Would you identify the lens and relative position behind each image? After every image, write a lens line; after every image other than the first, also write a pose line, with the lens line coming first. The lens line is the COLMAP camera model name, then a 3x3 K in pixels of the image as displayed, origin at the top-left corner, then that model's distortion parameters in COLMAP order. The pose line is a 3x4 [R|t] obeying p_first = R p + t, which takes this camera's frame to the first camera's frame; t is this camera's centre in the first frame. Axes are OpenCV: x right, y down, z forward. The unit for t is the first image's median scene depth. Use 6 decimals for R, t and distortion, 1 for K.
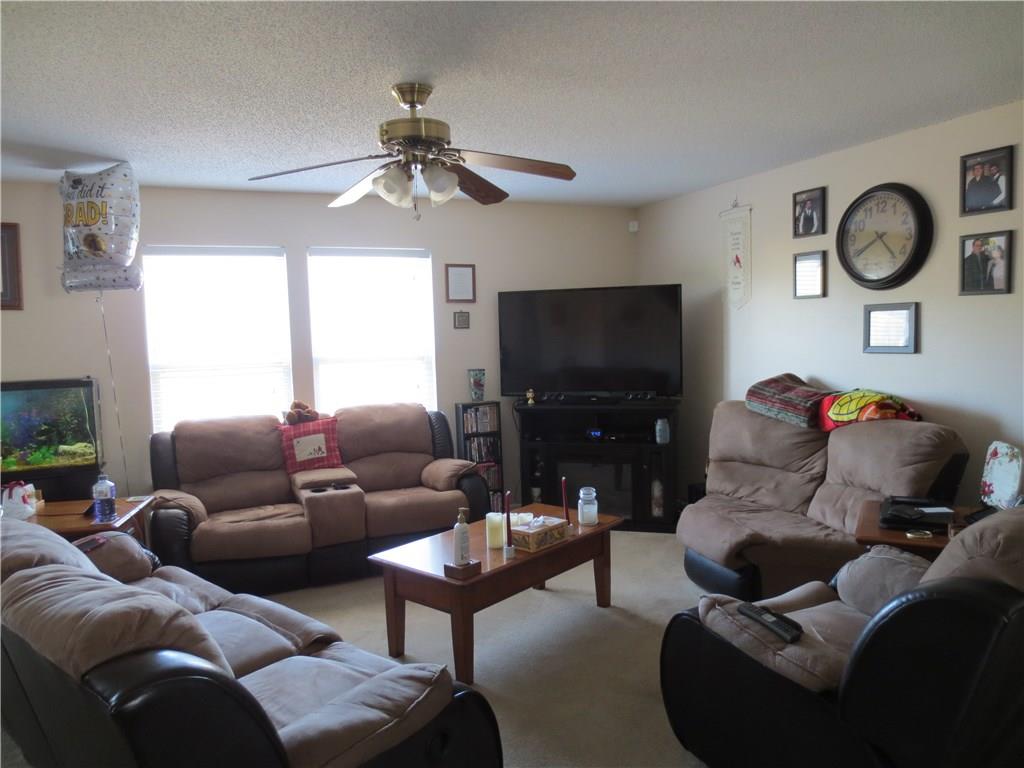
lens RADIAL K [[731.7, 0, 512.4], [0, 731.7, 382.4], [0, 0, 1]] dist [-0.034067, 0.022492]
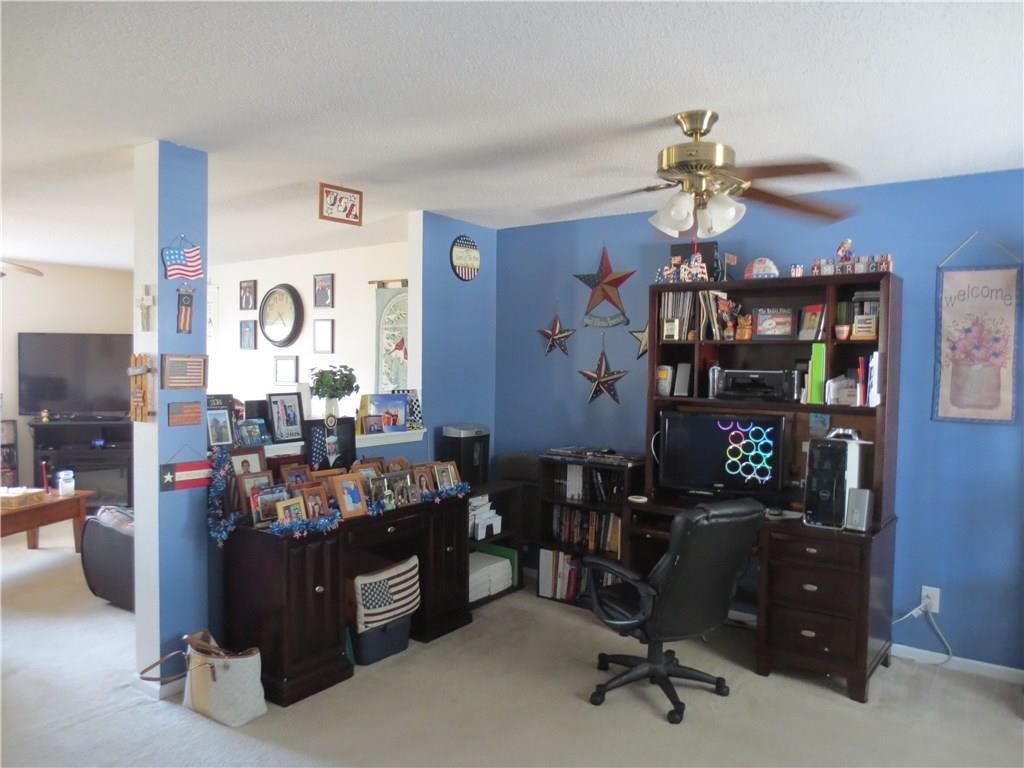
lens RADIAL K [[731.7, 0, 512.4], [0, 731.7, 382.4], [0, 0, 1]] dist [-0.034067, 0.022492]
pose [[0.867083, 0.021458, 0.497702, 0.128049], [0.002897, 0.998838, -0.048111, 0.030958], [-0.498155, 0.043158, 0.866013, -0.635691]]
